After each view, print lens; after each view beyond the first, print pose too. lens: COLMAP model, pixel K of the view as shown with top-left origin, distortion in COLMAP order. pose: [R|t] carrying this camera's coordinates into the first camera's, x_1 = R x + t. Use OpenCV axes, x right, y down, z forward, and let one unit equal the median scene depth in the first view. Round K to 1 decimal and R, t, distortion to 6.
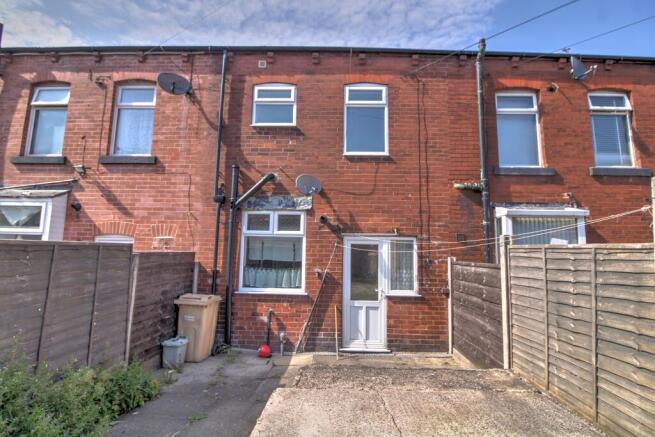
lens RADIAL K [[308.6, 0, 329.6], [0, 308.6, 210.7], [0, 0, 1]] dist [-0.005149, -0.000853]
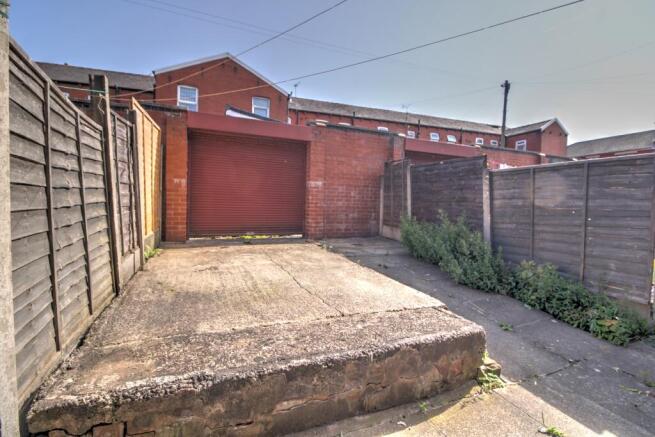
lens RADIAL K [[308.6, 0, 329.6], [0, 308.6, 210.7], [0, 0, 1]] dist [-0.005149, -0.000853]
pose [[-0.905845, -0.032750, -0.422341, 0.518992], [0.011850, 0.994658, -0.102545, 0.404943], [0.423443, -0.097894, -0.900618, 1.716561]]
